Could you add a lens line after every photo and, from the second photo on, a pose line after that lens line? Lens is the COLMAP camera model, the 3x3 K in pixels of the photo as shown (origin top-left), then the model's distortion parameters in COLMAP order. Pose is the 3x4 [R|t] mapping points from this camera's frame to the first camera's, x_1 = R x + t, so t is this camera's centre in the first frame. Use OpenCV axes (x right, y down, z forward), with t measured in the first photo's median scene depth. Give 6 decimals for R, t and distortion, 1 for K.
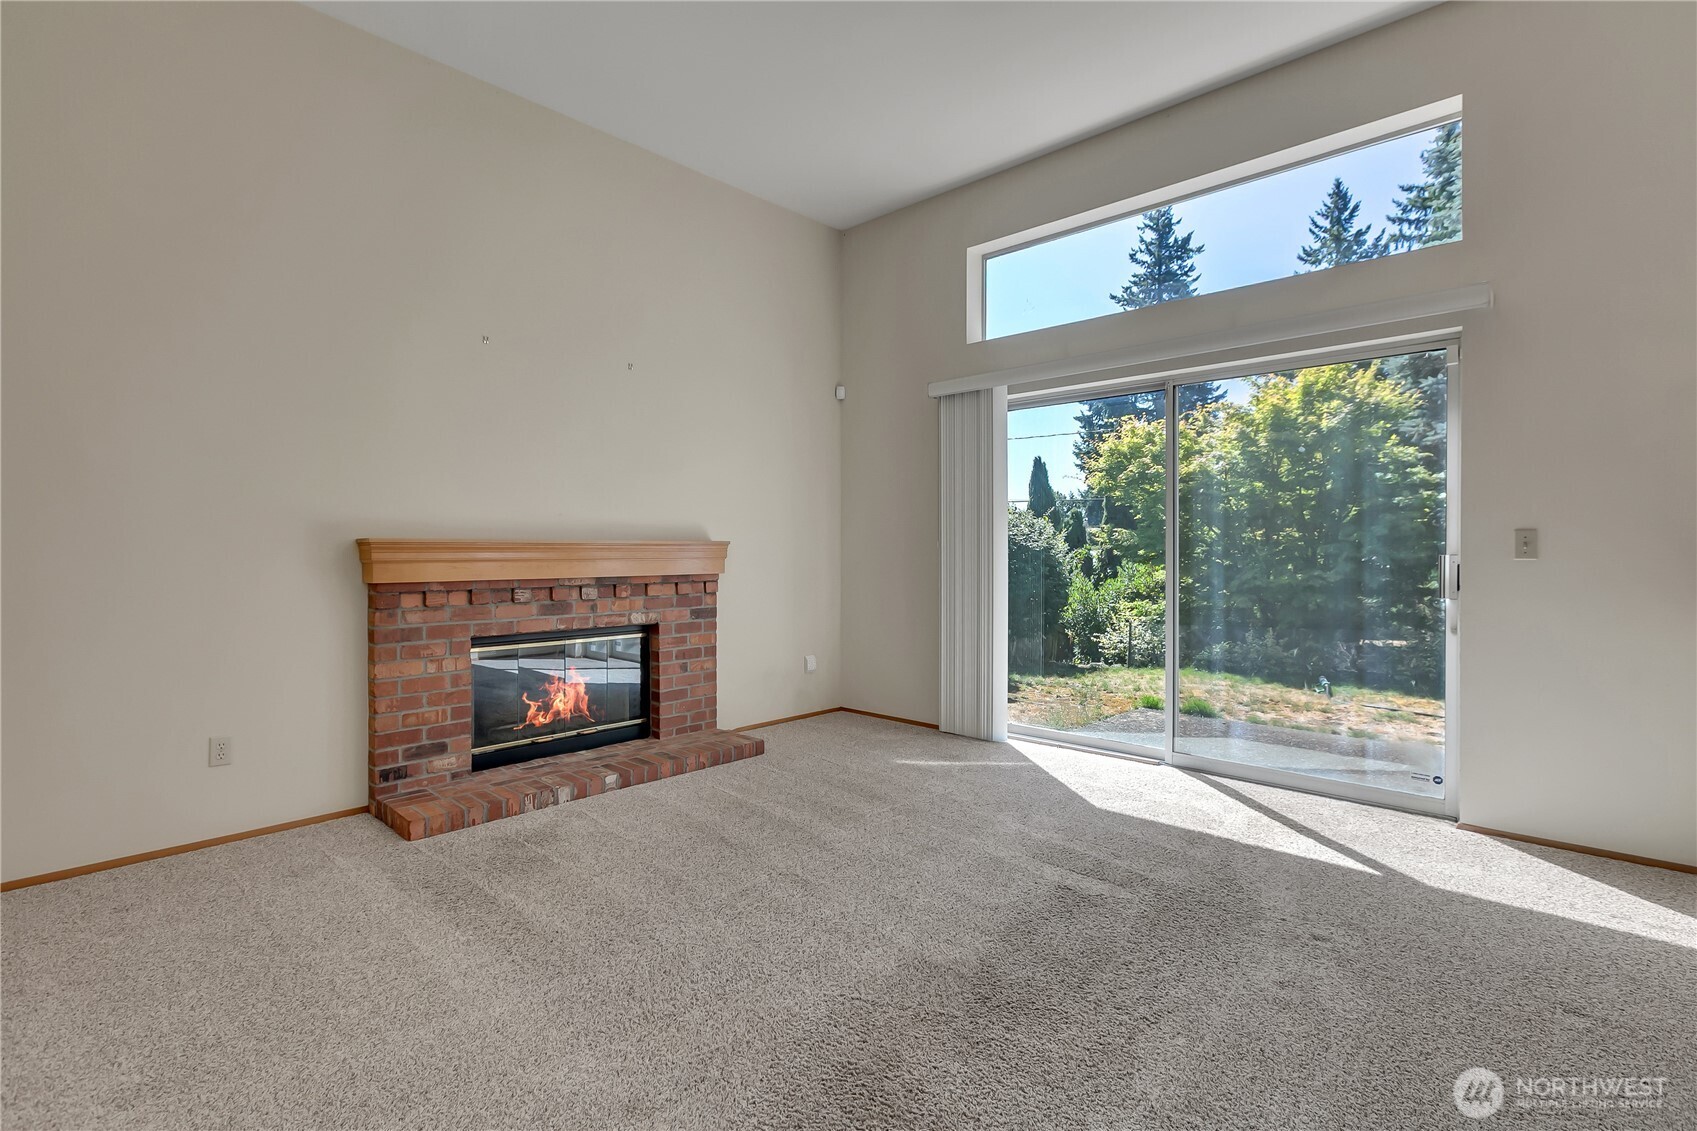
lens RADIAL K [[798.9, 0, 848.5], [0, 798.9, 565.5], [0, 0, 1]] dist [0.000527, 0.000230]
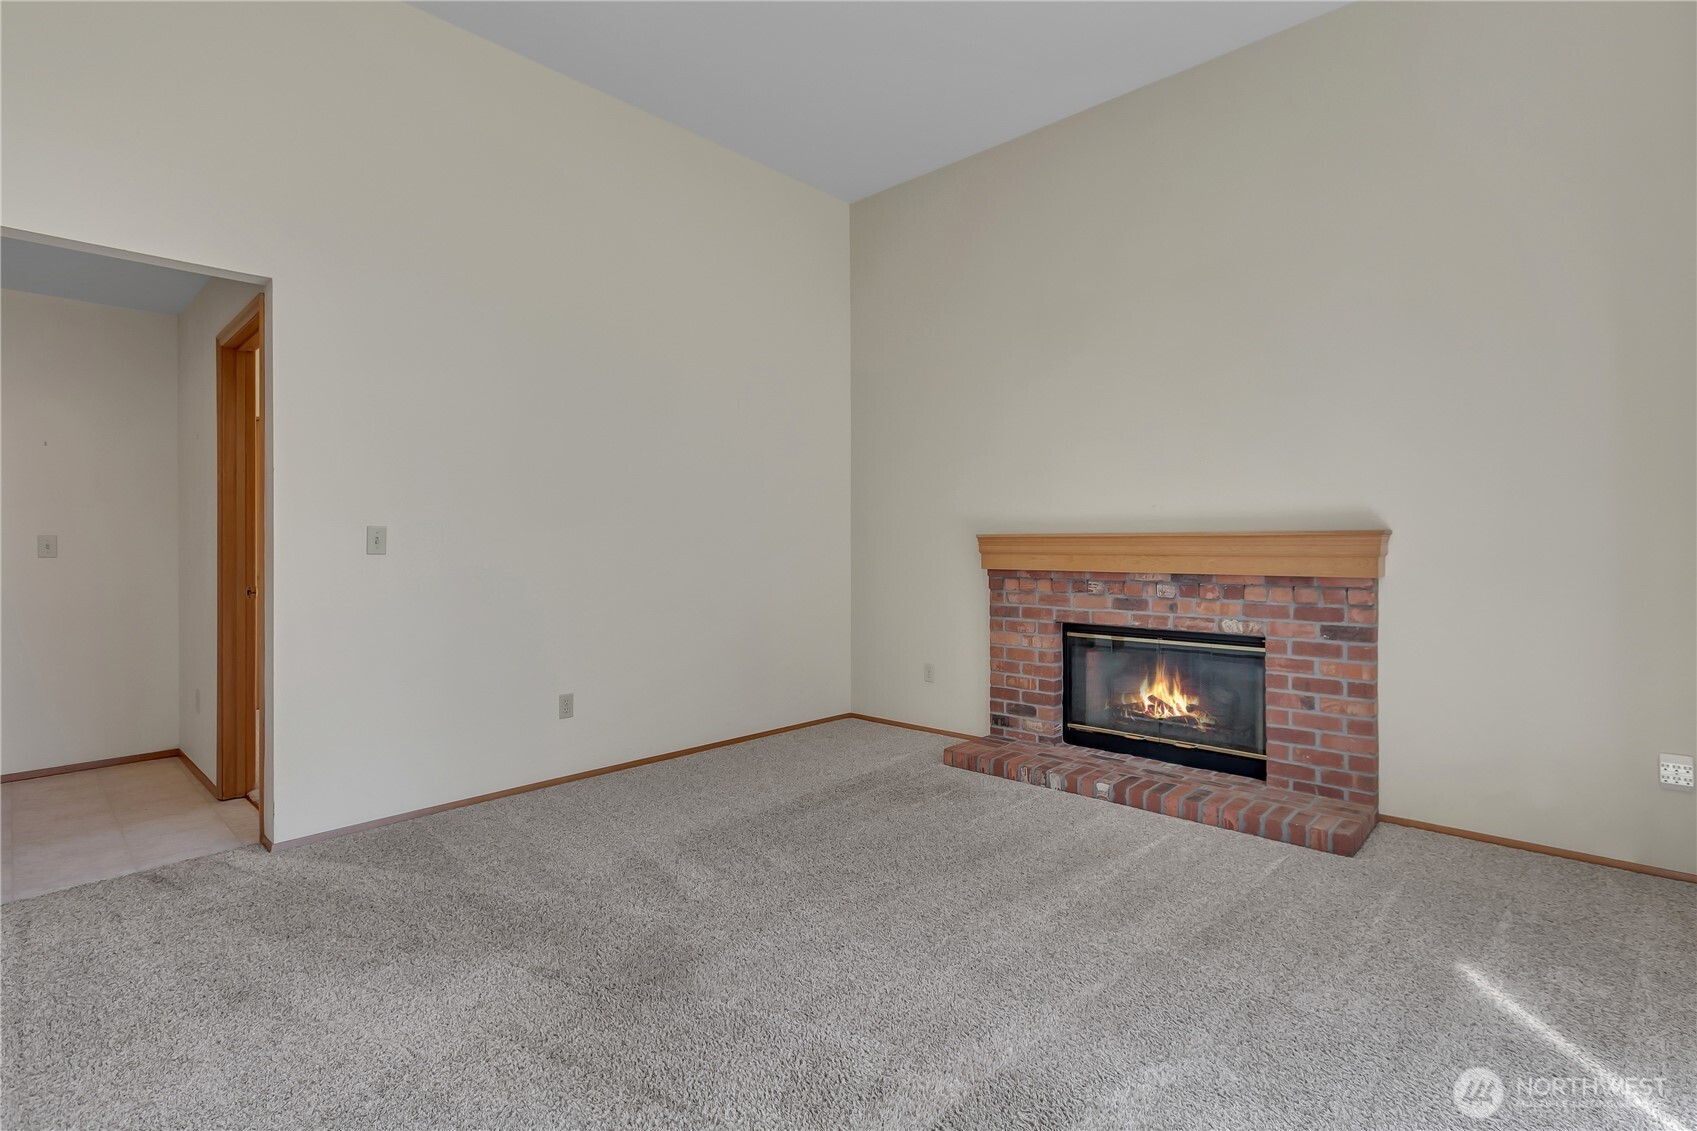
lens RADIAL K [[798.9, 0, 848.5], [0, 798.9, 565.5], [0, 0, 1]] dist [0.000527, 0.000230]
pose [[0.002237, 0.030312, -0.999538, 0.594179], [-0.014767, 0.999433, 0.030276, -0.016317], [0.999888, 0.014692, 0.002683, 0.651440]]
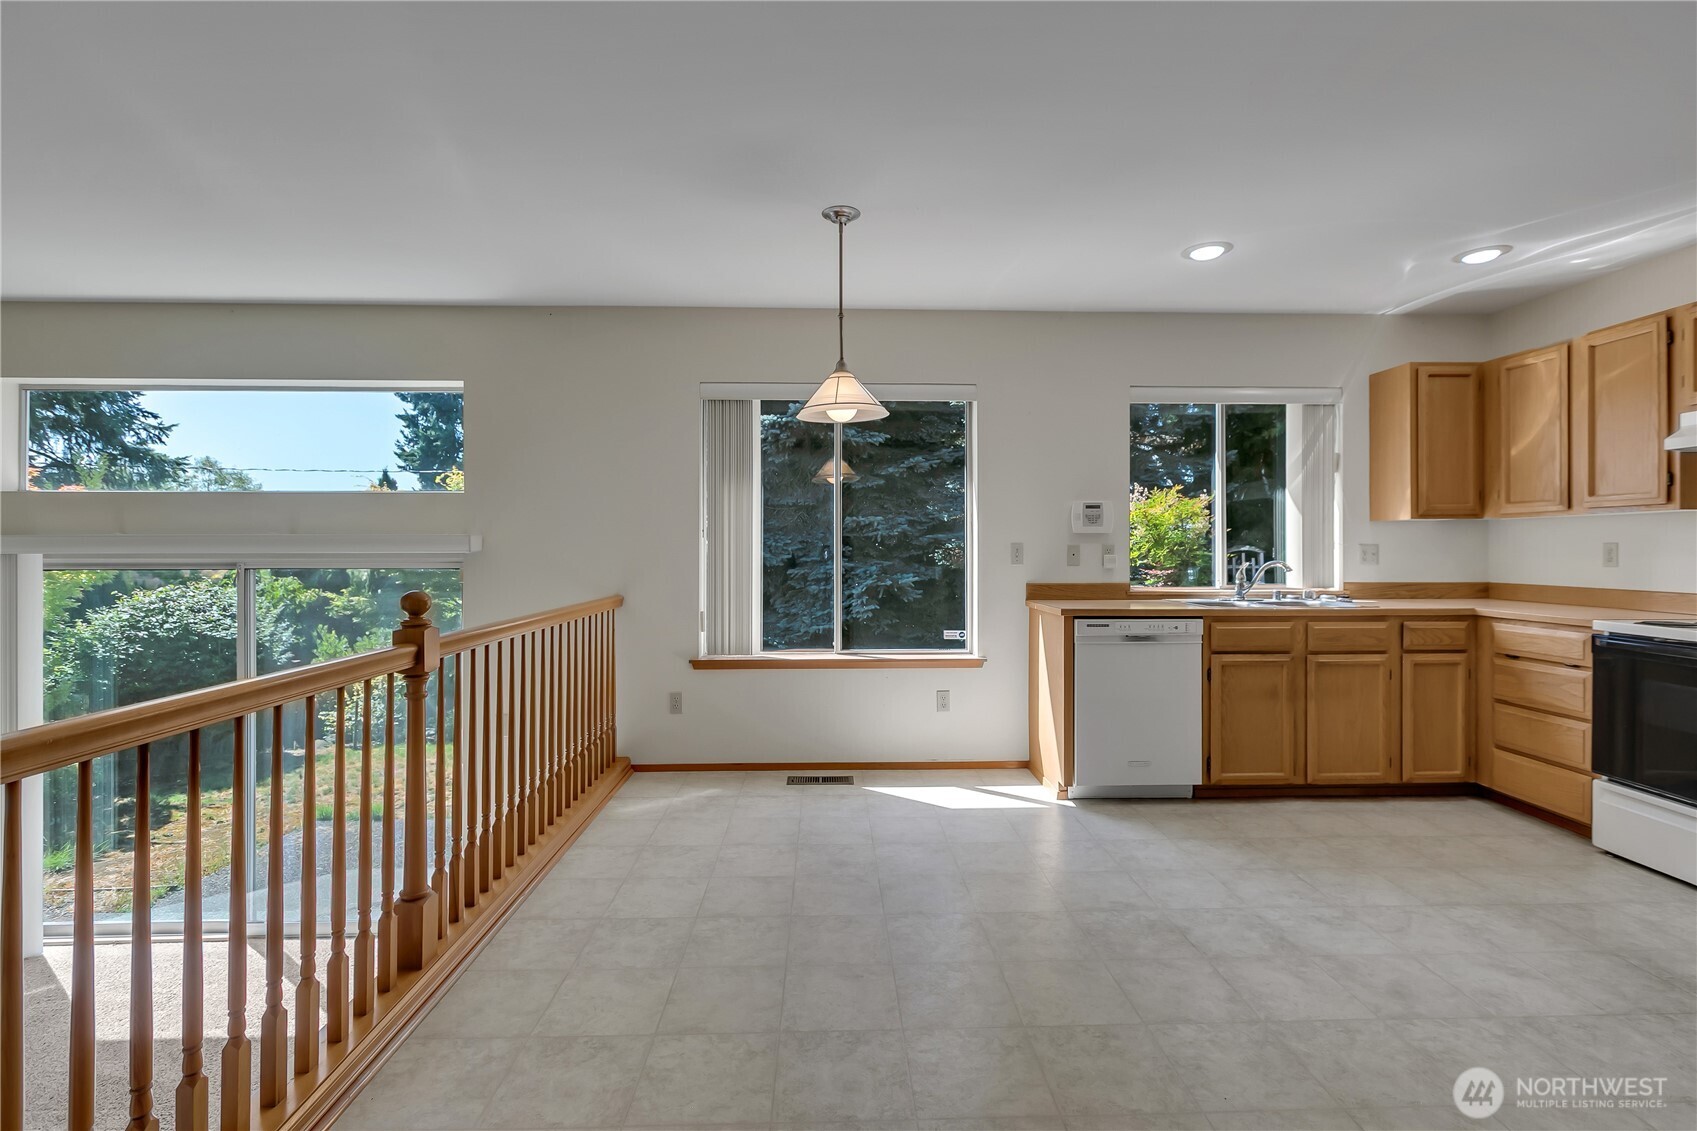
lens RADIAL K [[783.0, 0, 859.1], [0, 783.0, 548.1], [0, 0, 1]] dist [-0.001341, -0.000241]
pose [[0.705037, -0.001457, 0.709169, 0.257083], [0.011905, 0.999881, -0.009782, -0.240304], [-0.709070, 0.015339, 0.704971, -0.293999]]
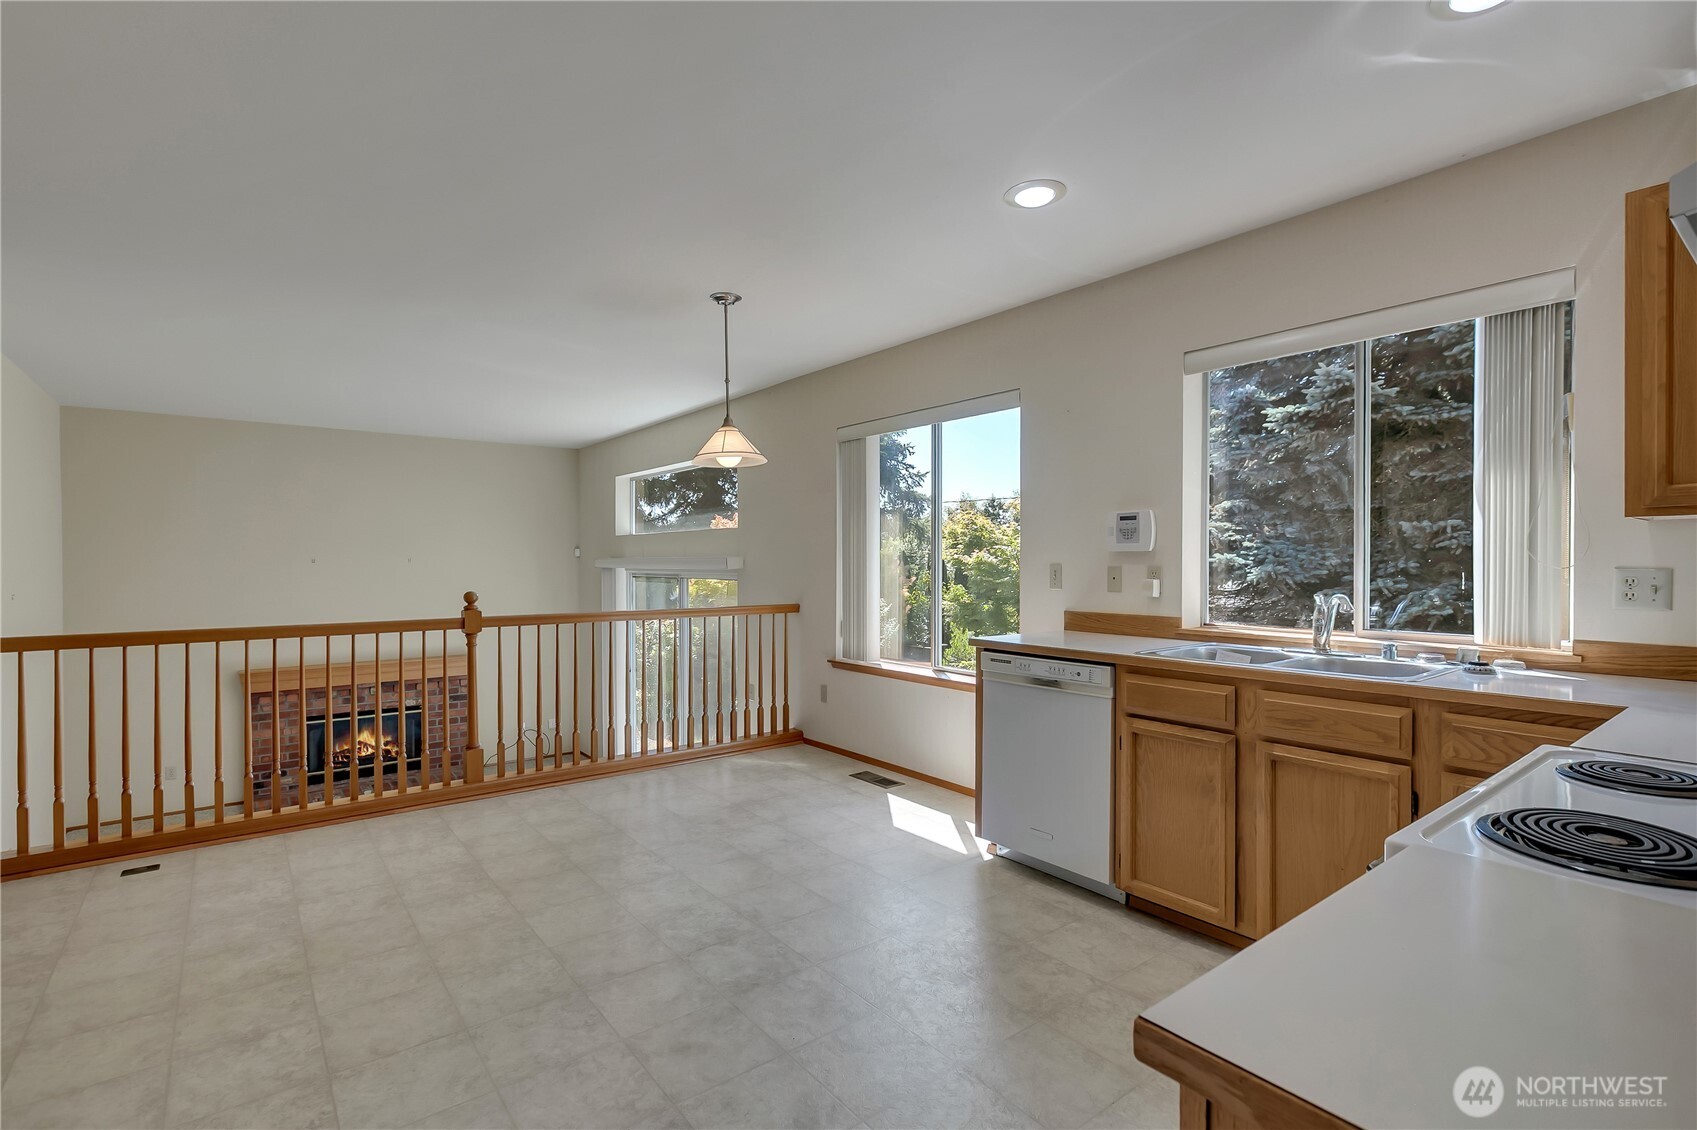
lens RADIAL K [[798.9, 0, 848.5], [0, 798.9, 565.0], [0, 0, 1]] dist [0.000527, 0.000230]
pose [[0.986734, -0.001186, -0.162338, 1.079397], [-0.000431, 0.999951, -0.009925, -0.243913], [0.162342, 0.009864, 0.986685, -0.666585]]
